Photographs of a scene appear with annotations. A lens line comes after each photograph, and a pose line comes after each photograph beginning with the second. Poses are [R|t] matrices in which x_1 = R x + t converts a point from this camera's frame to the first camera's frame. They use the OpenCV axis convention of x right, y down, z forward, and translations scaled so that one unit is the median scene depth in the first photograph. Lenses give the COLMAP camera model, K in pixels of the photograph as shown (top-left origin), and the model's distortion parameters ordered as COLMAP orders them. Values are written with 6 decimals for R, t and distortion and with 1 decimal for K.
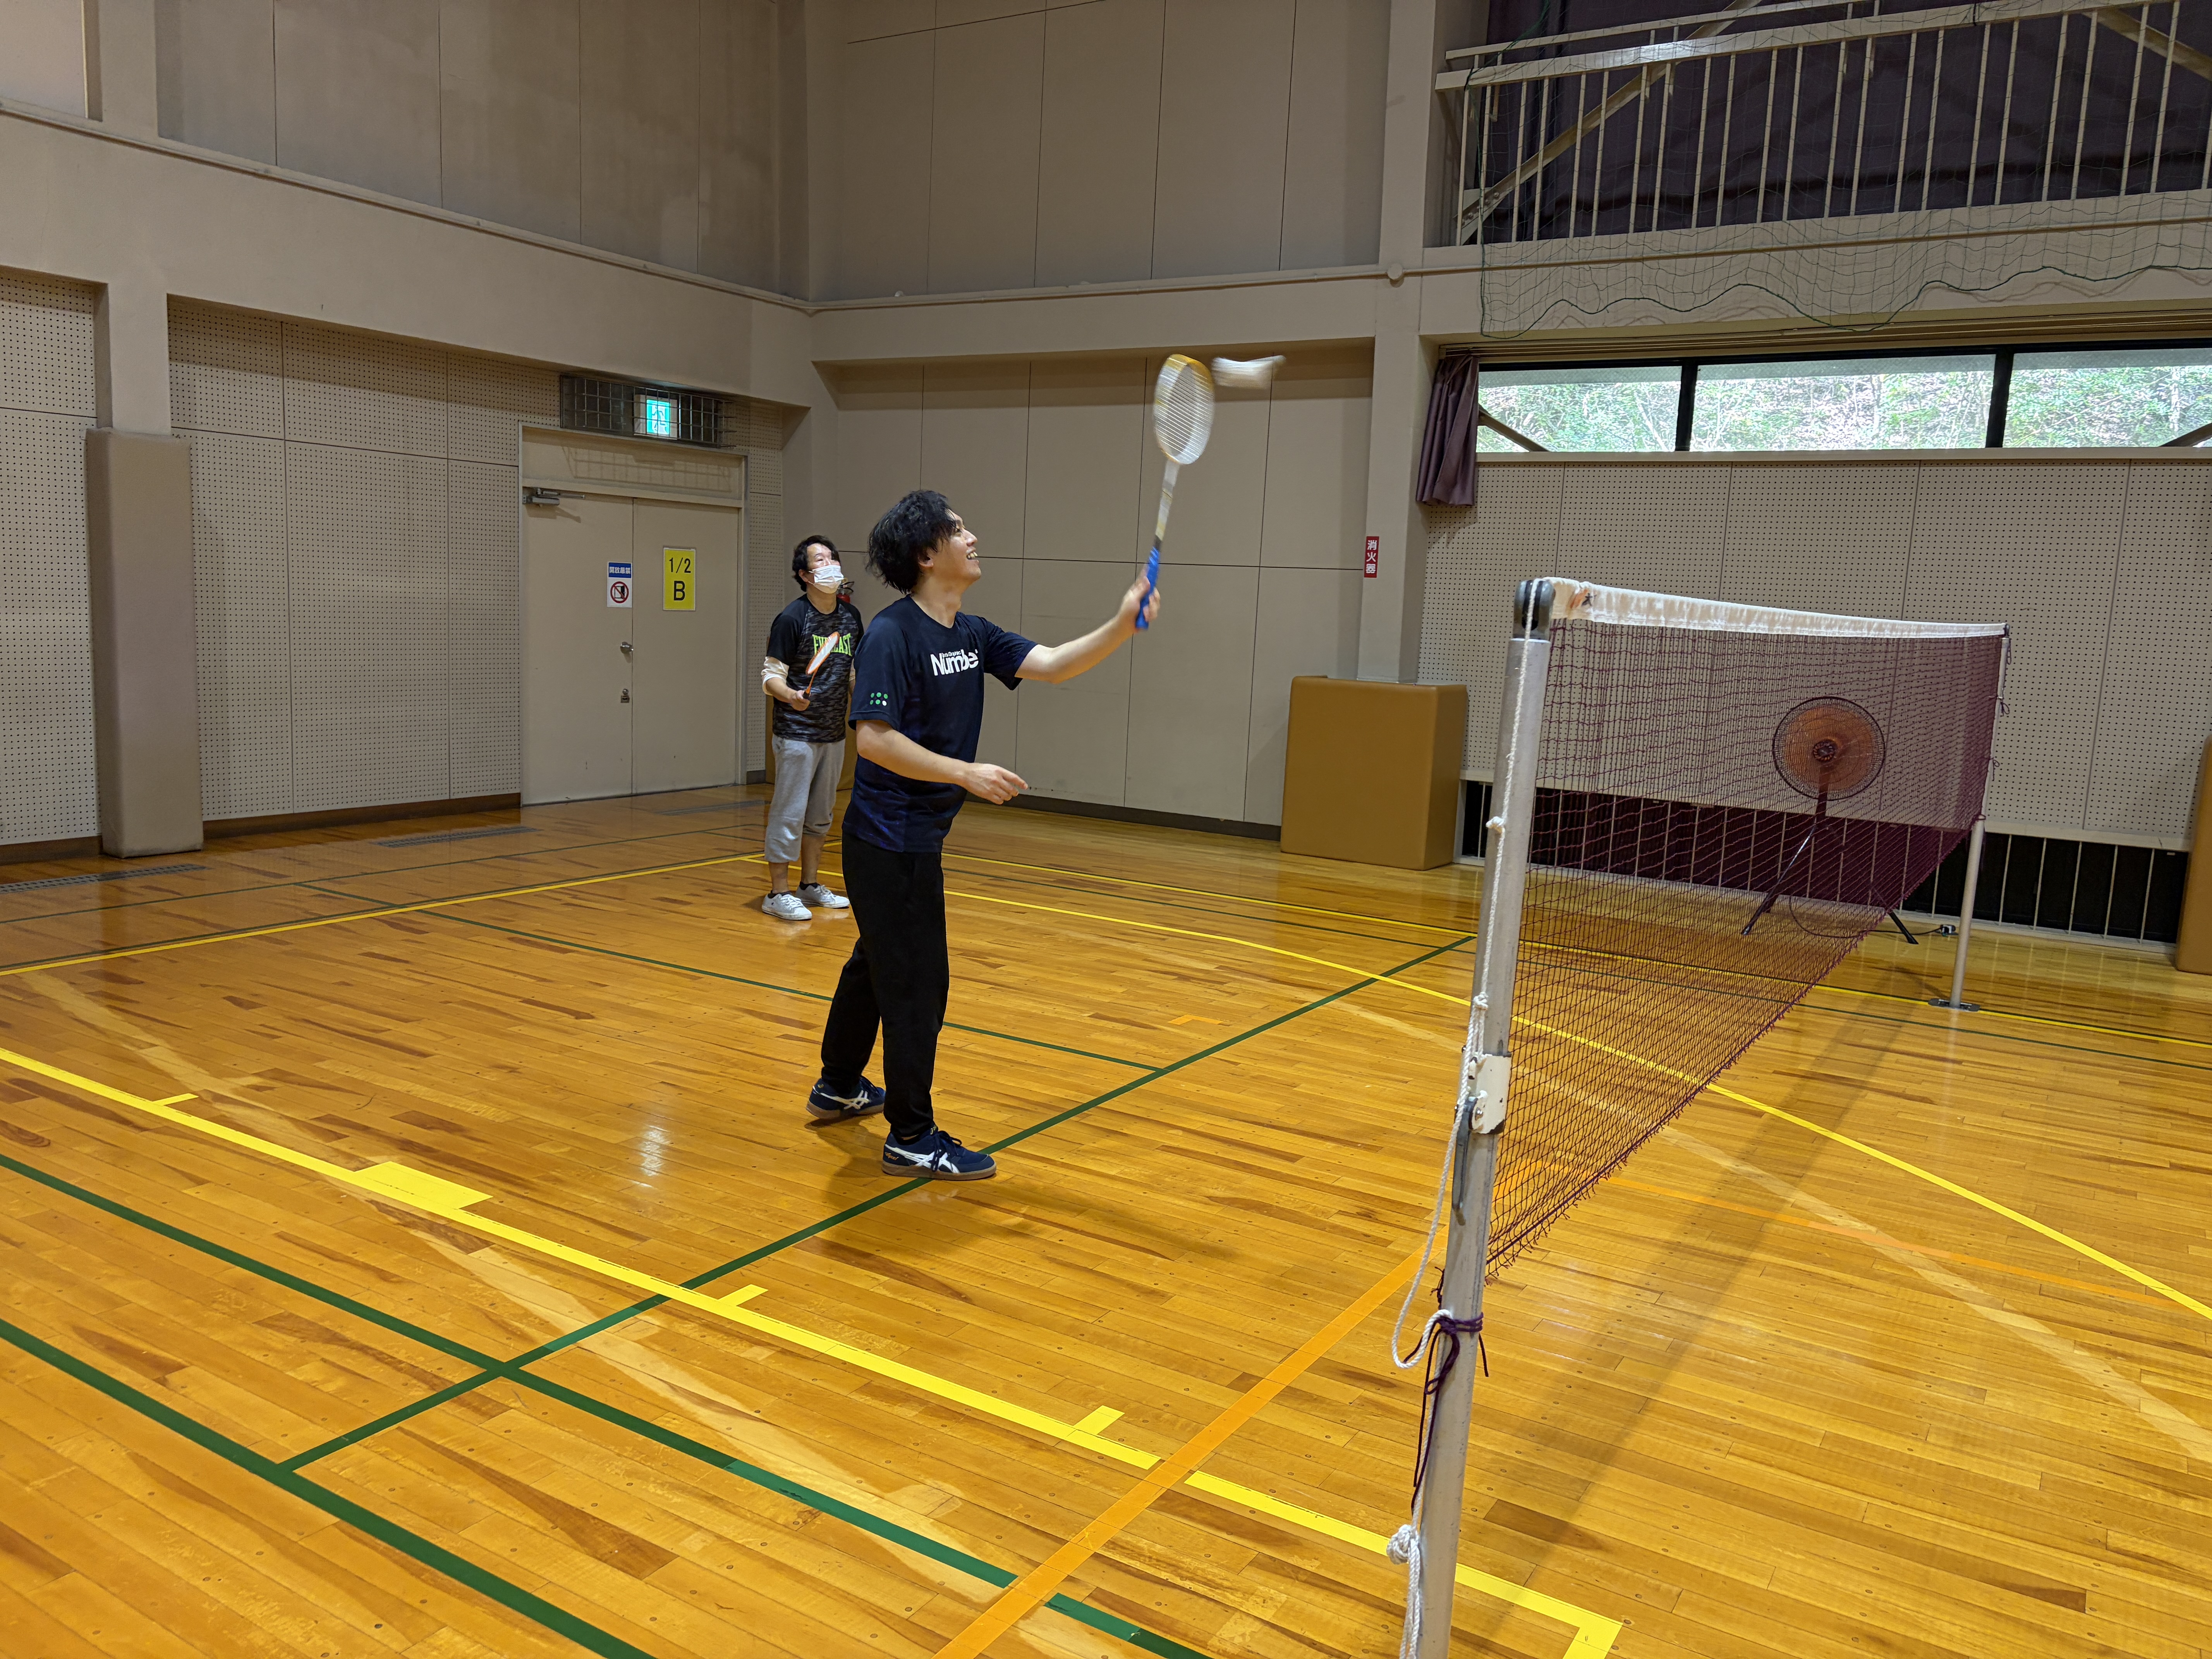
lens RADIAL K [[1555.5, 0, 1109.6], [0, 1555.5, 767.1], [0, 0, 1]] dist [0.050737, -0.046757]
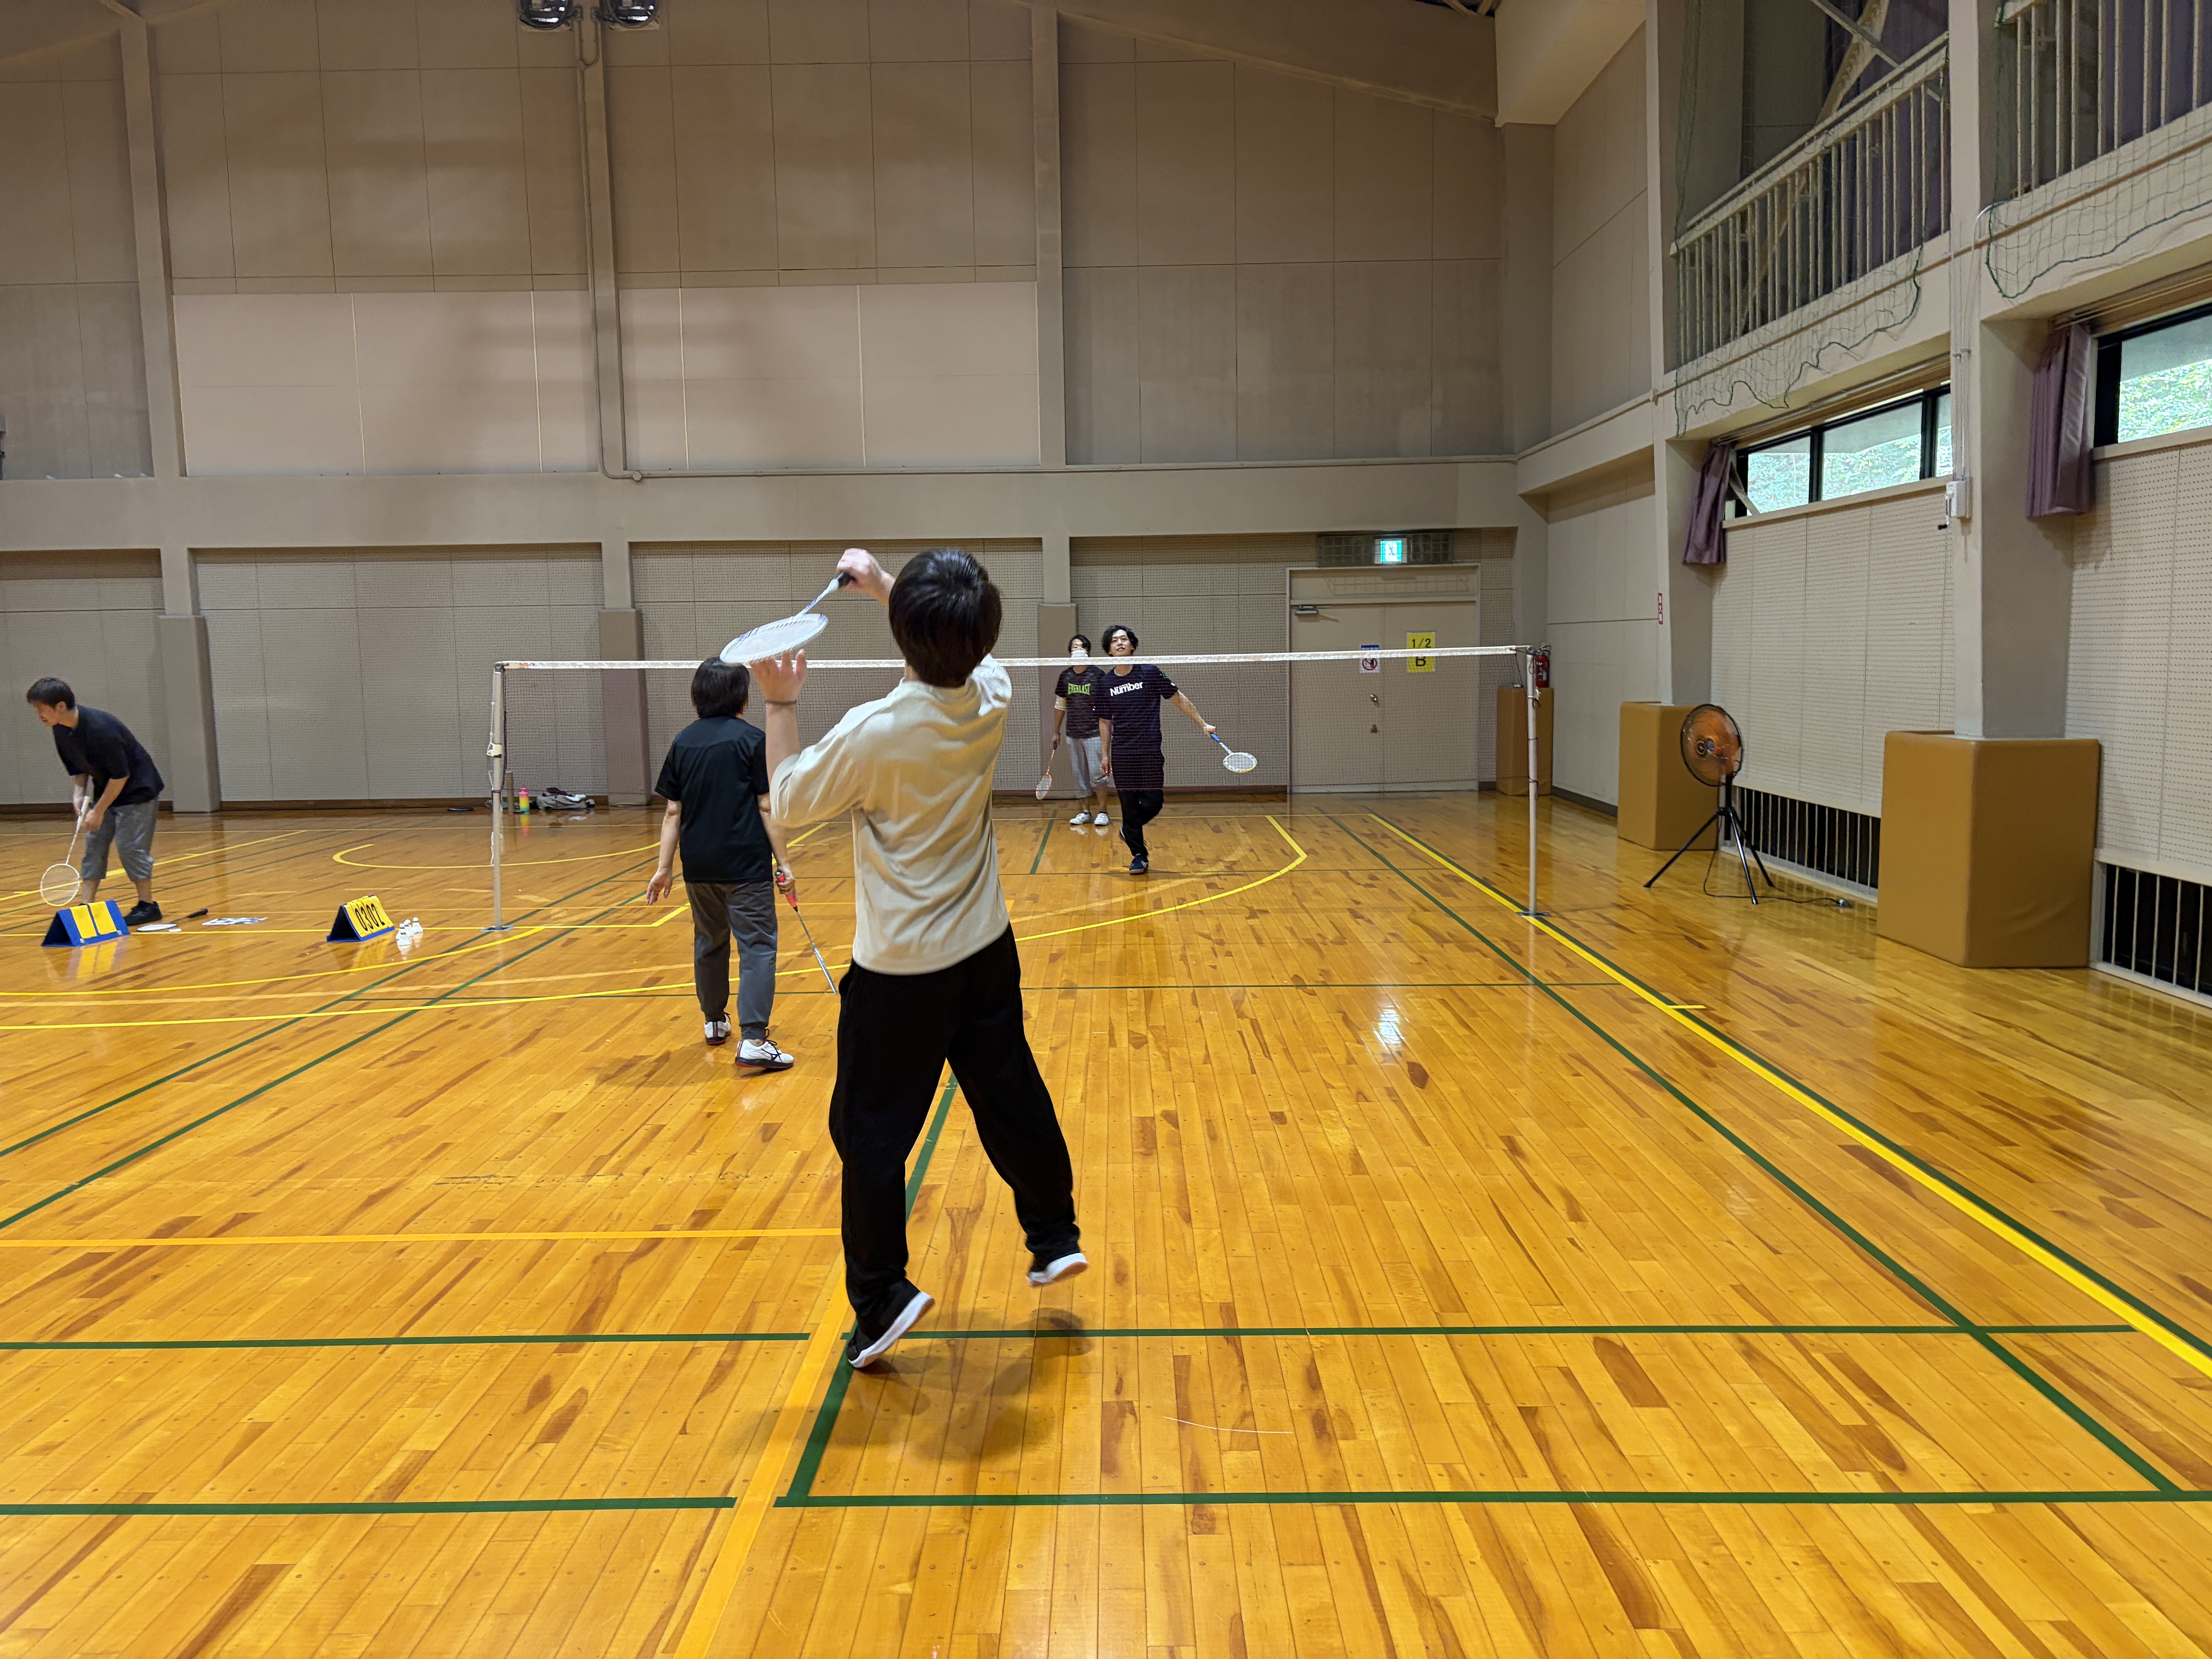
lens RADIAL K [[1654.3, 0, 1091.0], [0, 1654.3, 827.6], [0, 0, 1]] dist [0.049131, -0.057638]
pose [[0.498634, 0.045843, -0.865600, 0.983552], [-0.076038, 0.997064, 0.009003, 0.059962], [0.863471, 0.061329, 0.500655, -0.078138]]
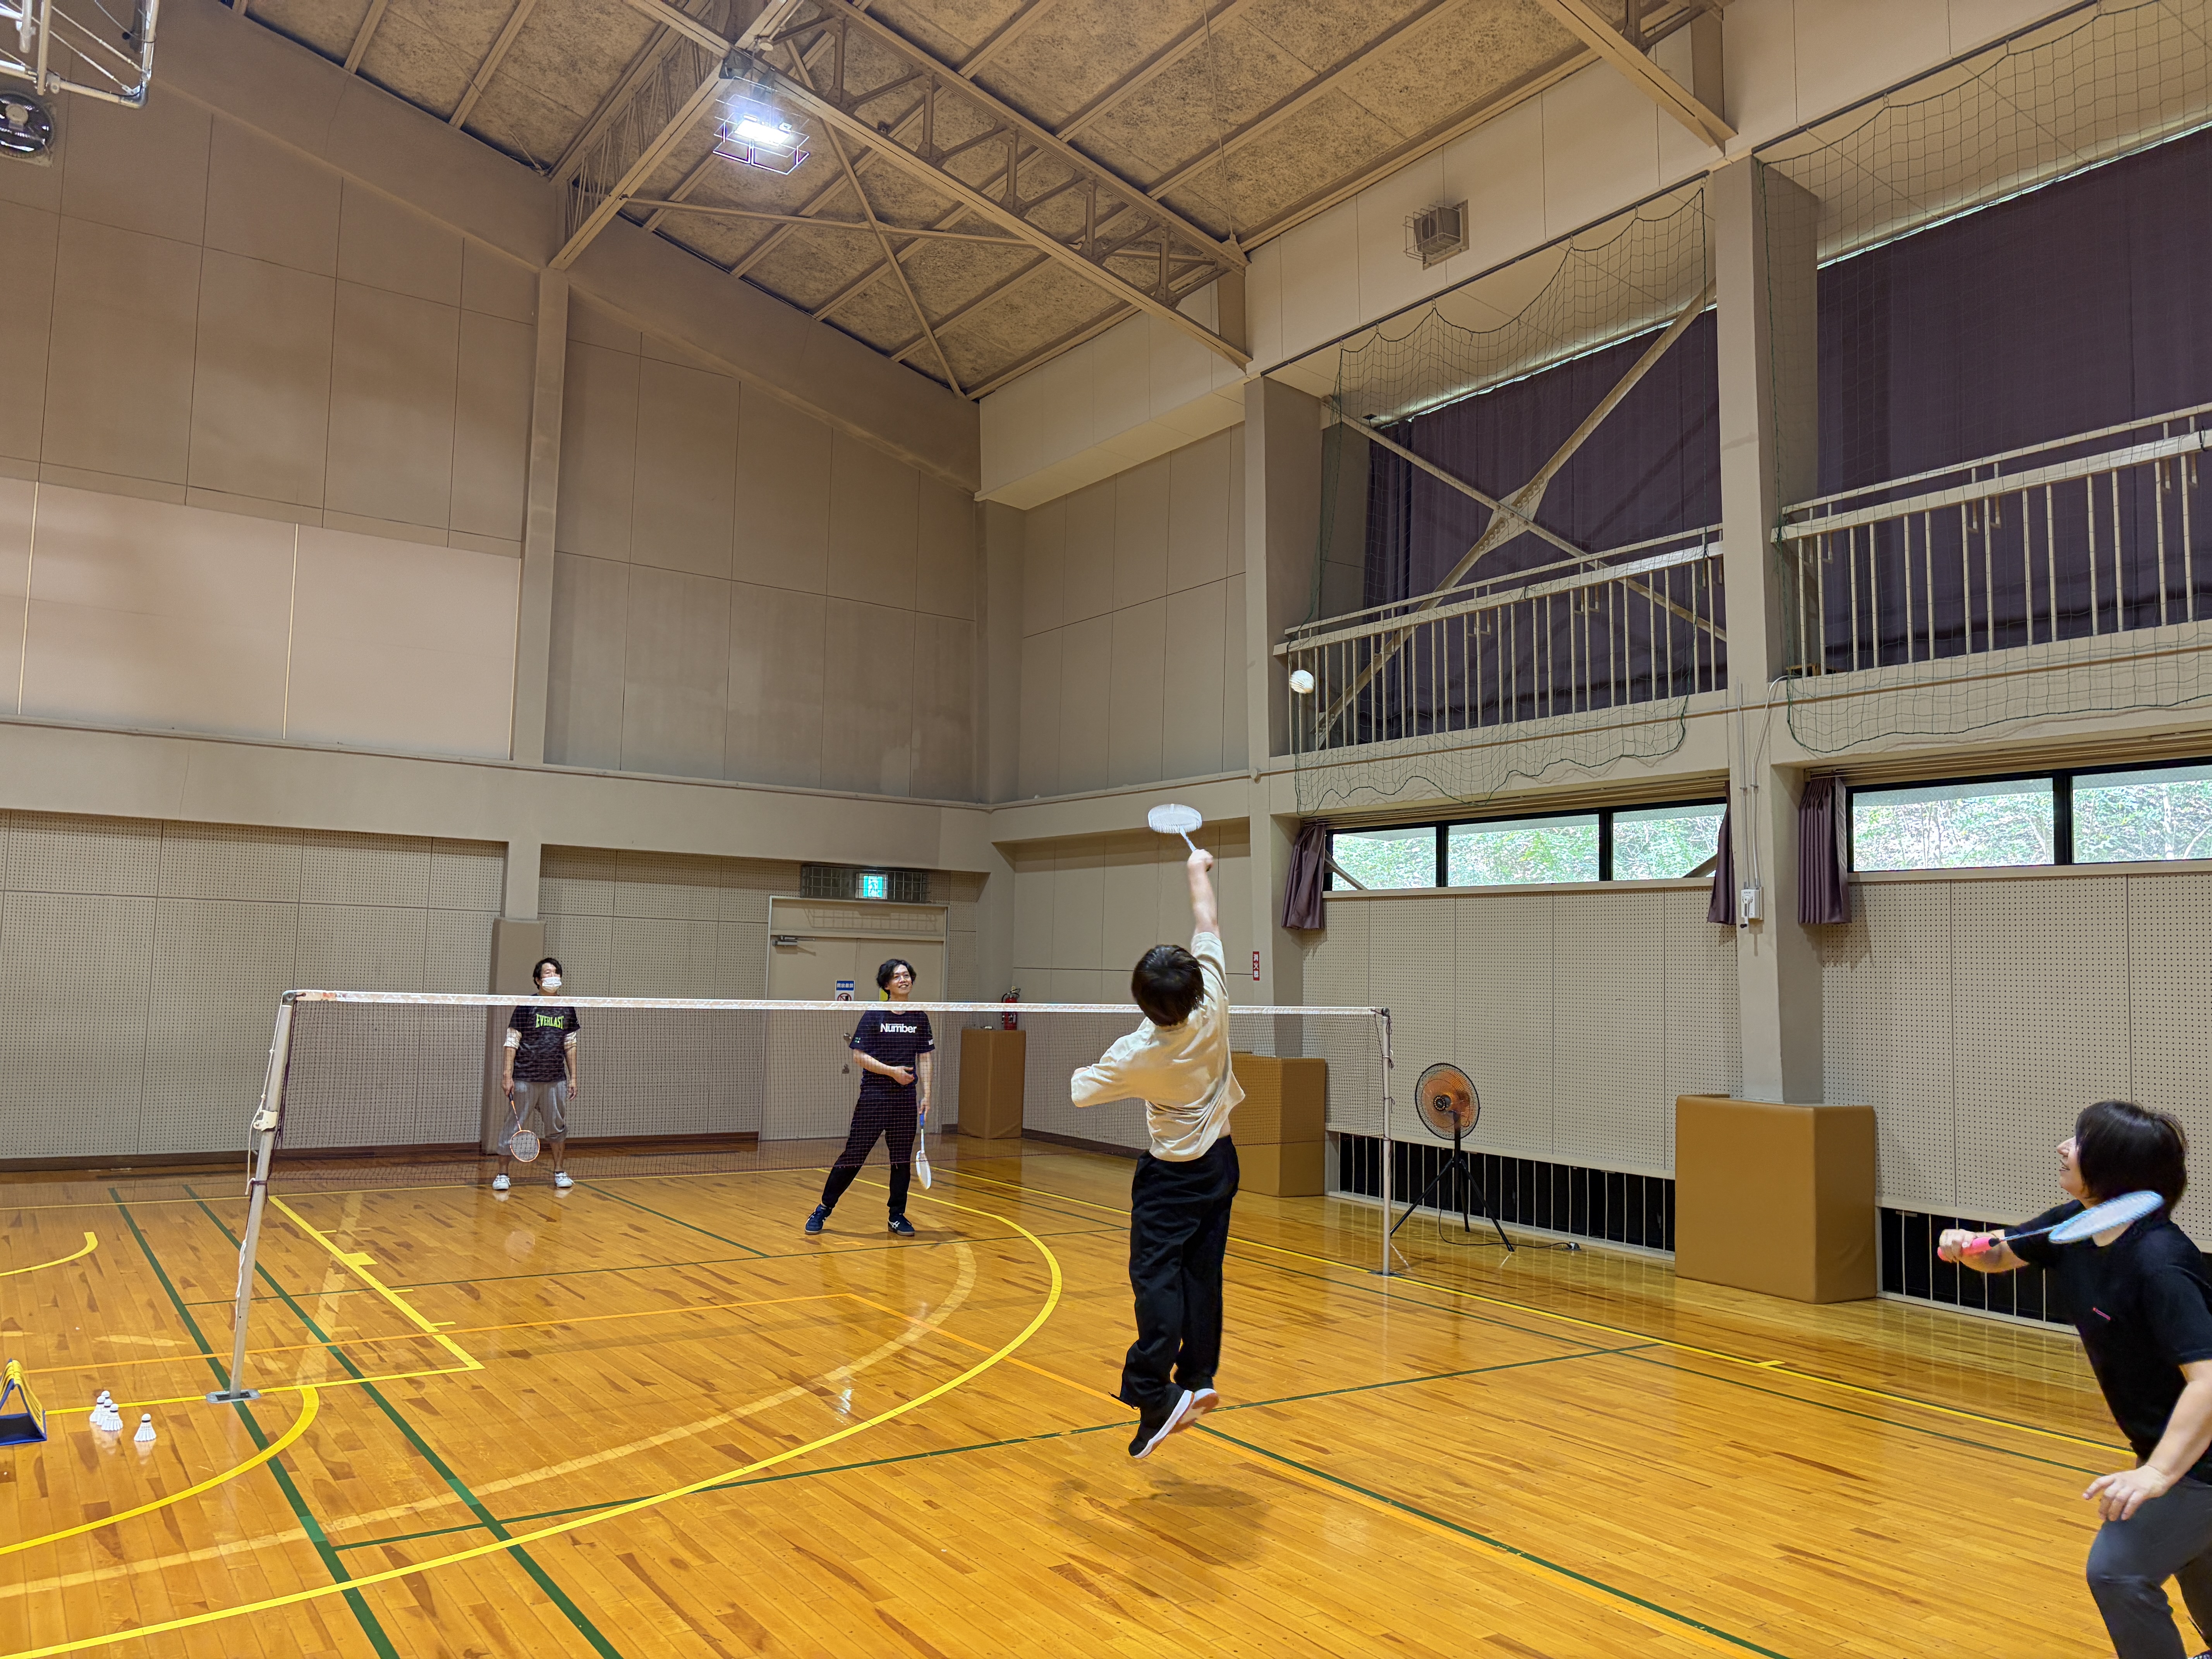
lens RADIAL K [[1654.3, 0, 1091.0], [0, 1654.3, 827.6], [0, 0, 1]] dist [0.049131, -0.057638]
pose [[0.904450, -0.052476, -0.423340, 0.576664], [-0.046666, 0.974277, -0.220470, 0.066859], [0.424020, 0.219160, 0.878735, -0.340561]]
